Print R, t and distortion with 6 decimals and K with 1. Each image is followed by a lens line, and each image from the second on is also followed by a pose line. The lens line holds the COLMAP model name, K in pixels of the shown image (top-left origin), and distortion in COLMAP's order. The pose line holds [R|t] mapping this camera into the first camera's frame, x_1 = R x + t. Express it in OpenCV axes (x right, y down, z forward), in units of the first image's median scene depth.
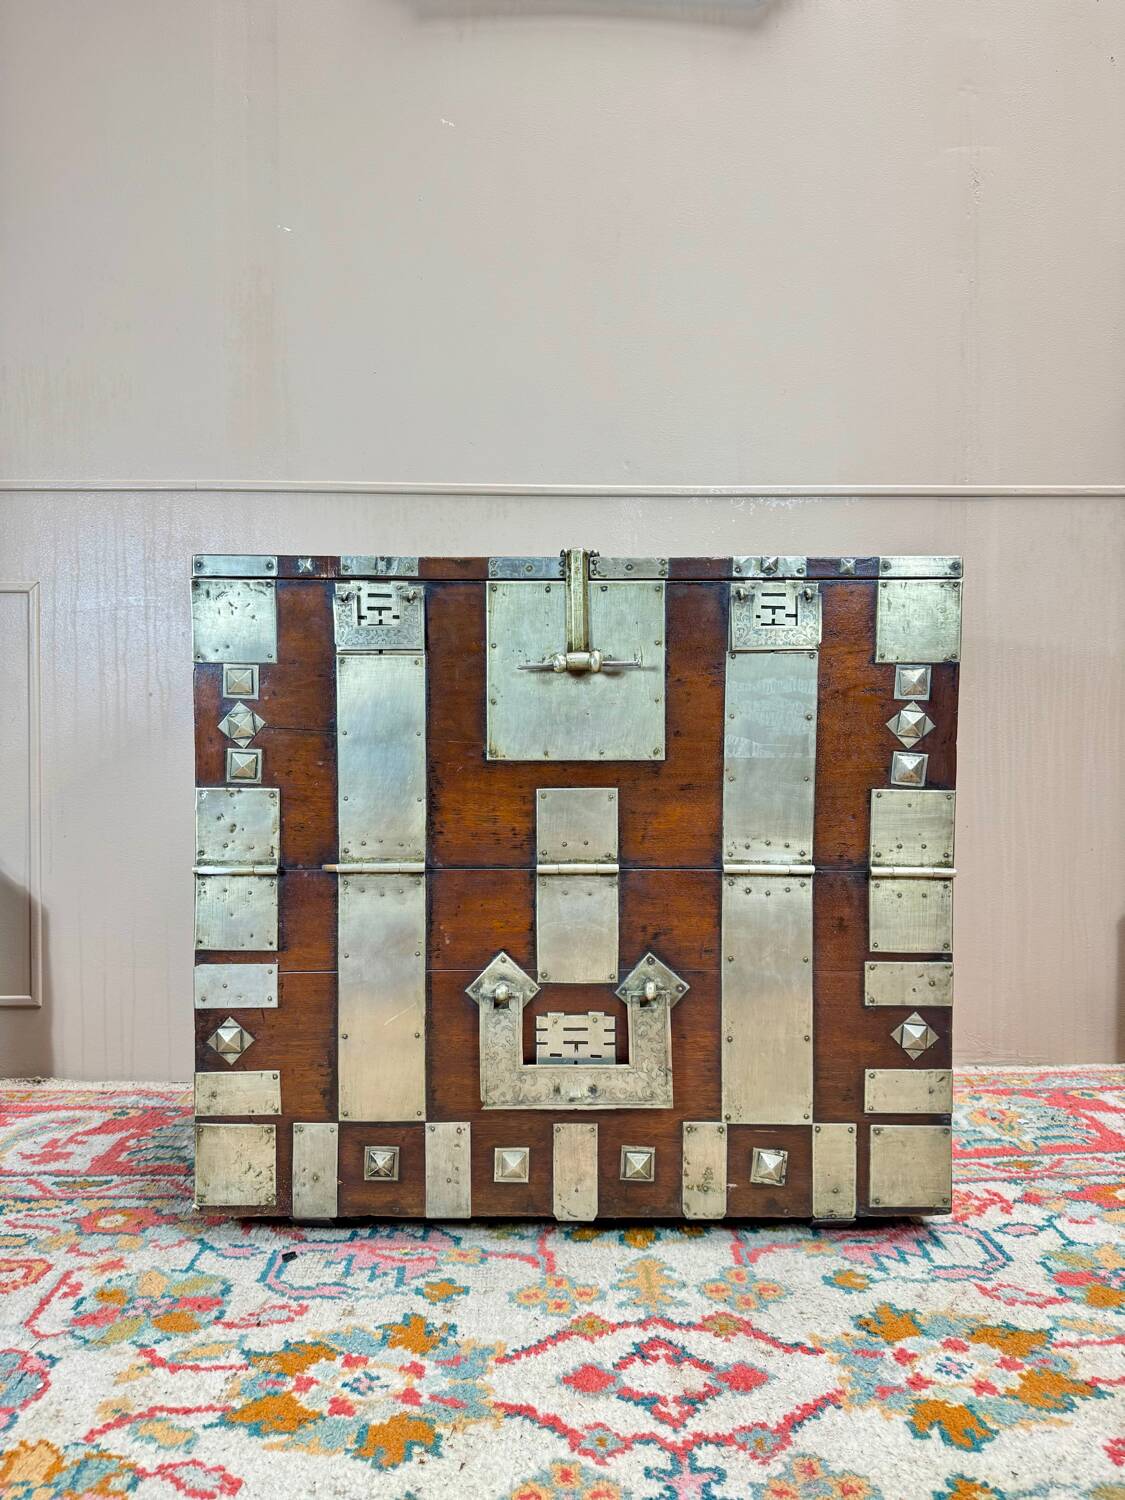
lens RADIAL K [[1081.4, 0, 556.6], [0, 1081.4, 743.5], [0, 0, 1]] dist [-0.001870, -0.006647]
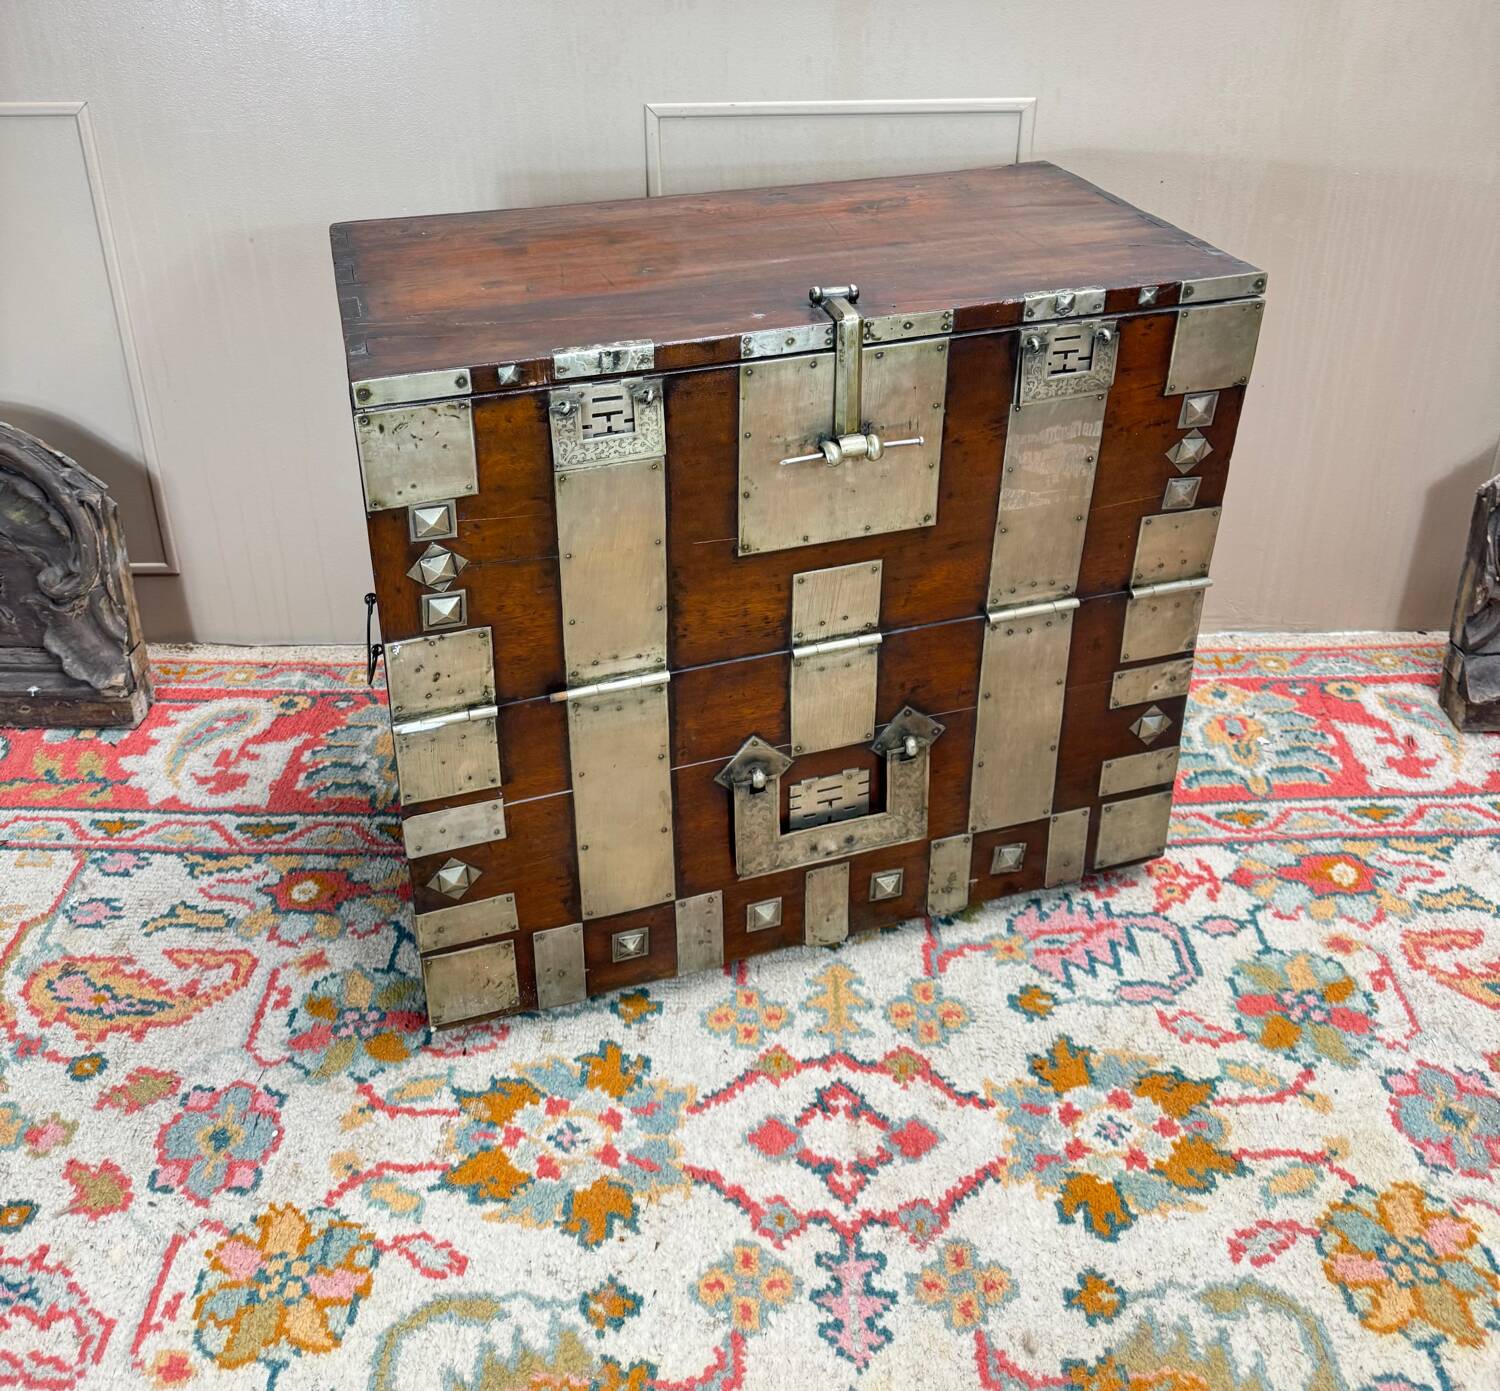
lens RADIAL K [[1440.8, 0, 735.9], [0, 1440.8, 406.3], [0, 0, 1]] dist [0.001249, -0.006453]
pose [[0.999458, 0.010426, -0.031240, 0.028791], [0.003746, 0.906431, 0.422338, -0.648191], [0.032720, -0.422226, 0.905900, -0.006488]]
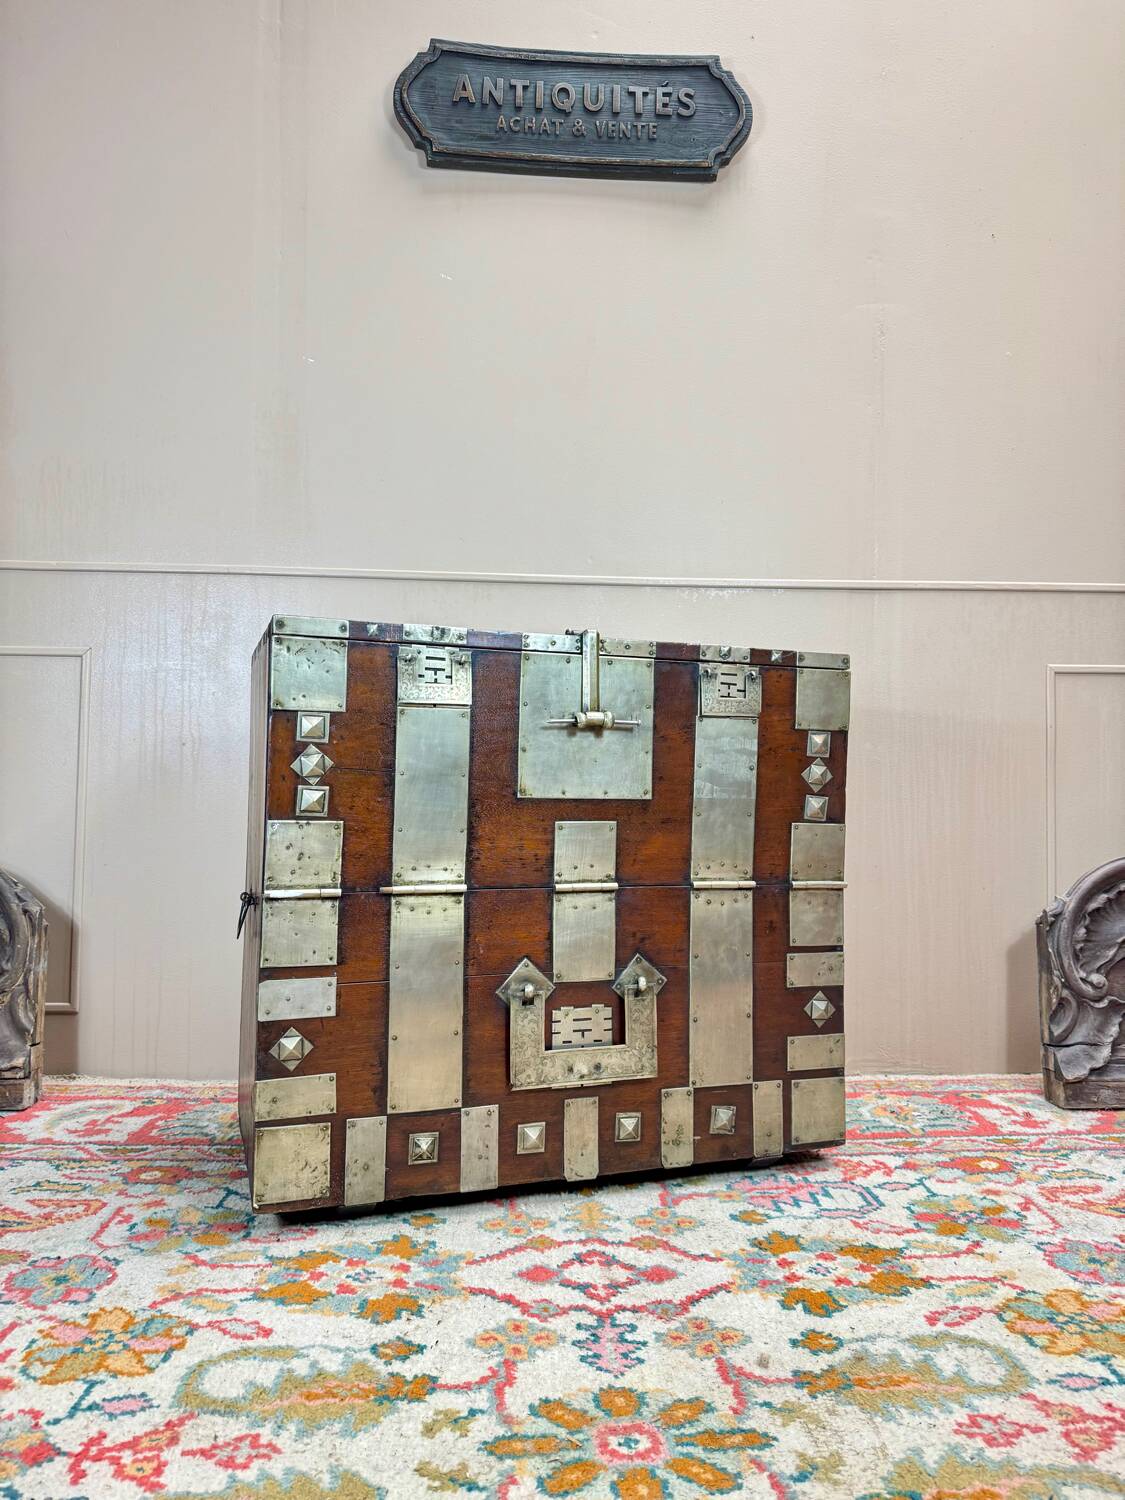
lens RADIAL K [[1083.2, 0, 559.7], [0, 1083.2, 735.4], [0, 0, 1]] dist [-0.000800, -0.006535]
pose [[0.999757, 0.014640, 0.016465, 0.023180], [-0.013517, 0.997703, -0.066384, 0.030289], [-0.017399, 0.066145, 0.997658, -0.309918]]
